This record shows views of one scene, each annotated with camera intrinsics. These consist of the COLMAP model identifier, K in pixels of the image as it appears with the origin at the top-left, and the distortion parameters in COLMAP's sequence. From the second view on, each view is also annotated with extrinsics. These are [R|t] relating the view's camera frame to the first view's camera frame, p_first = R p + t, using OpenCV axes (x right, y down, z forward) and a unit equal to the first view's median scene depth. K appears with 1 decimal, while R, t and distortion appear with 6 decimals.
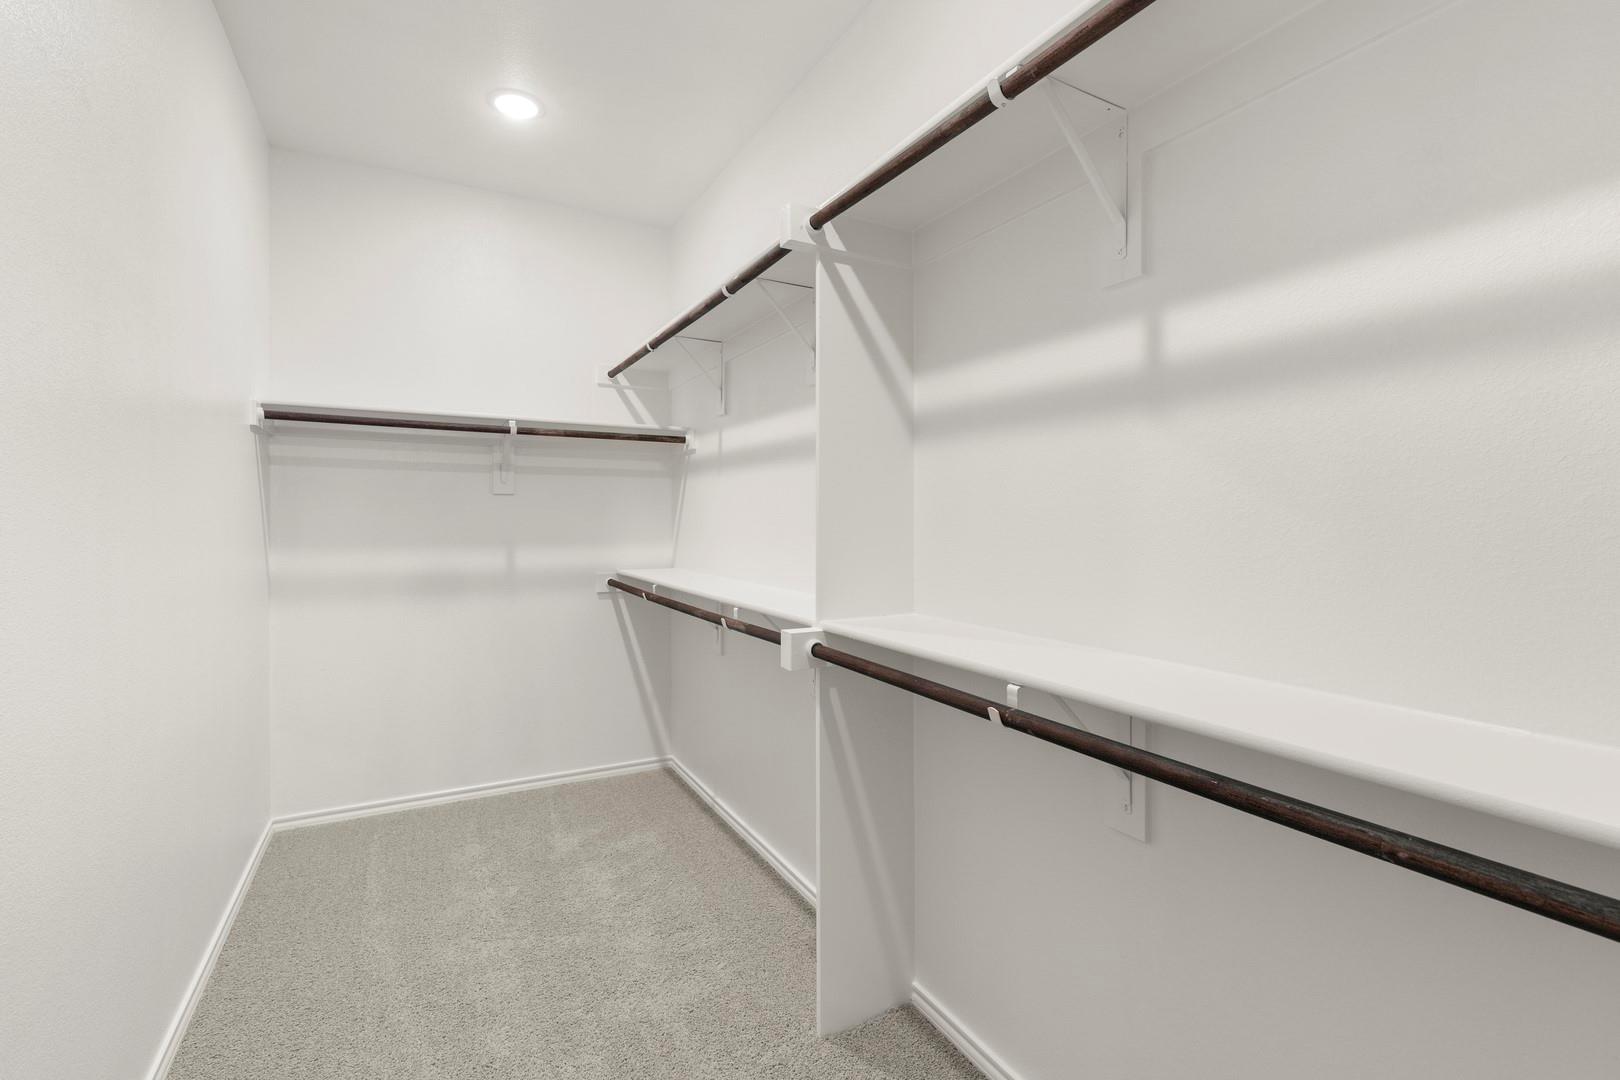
lens RADIAL K [[722.7, 0, 820.5], [0, 722.7, 535.5], [0, 0, 1]] dist [-0.002866, 0.000534]
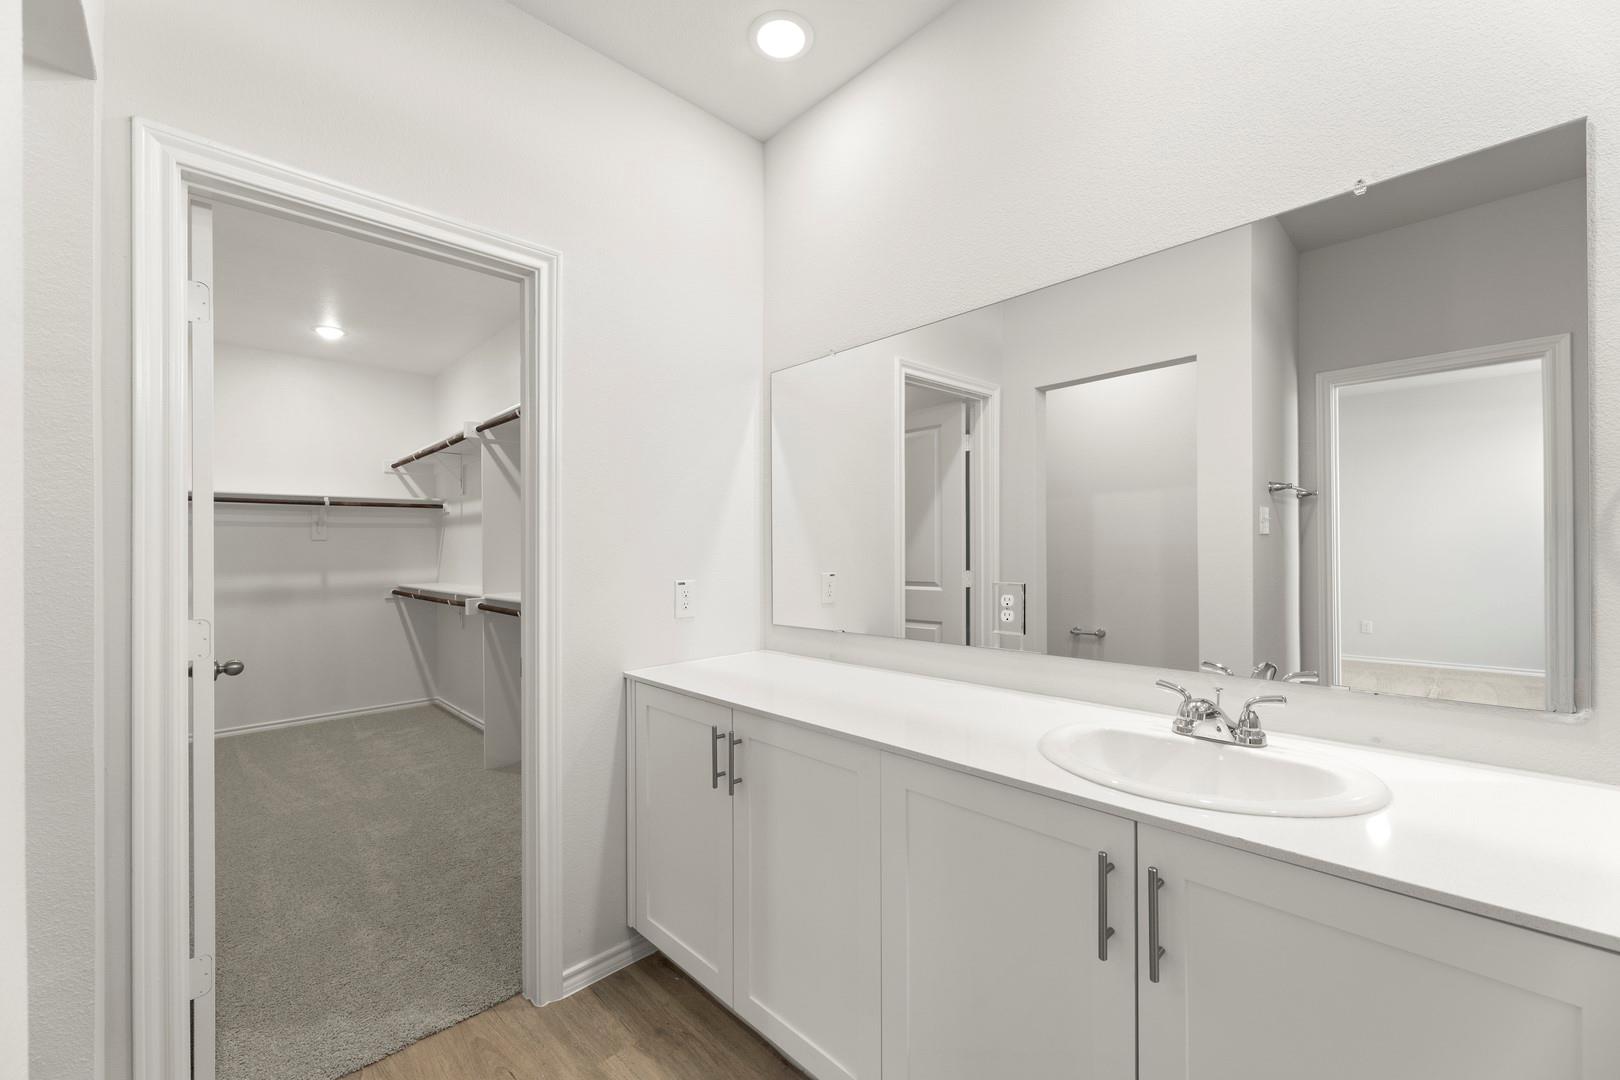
lens RADIAL K [[663.7, 0, 824.3], [0, 663.7, 545.3], [0, 0, 1]] dist [0.002207, -0.001177]
pose [[0.965200, -0.017339, 0.260937, 0.283177], [0.024569, 0.999399, -0.024471, 0.020197], [-0.260356, 0.030031, 0.965046, -0.777730]]
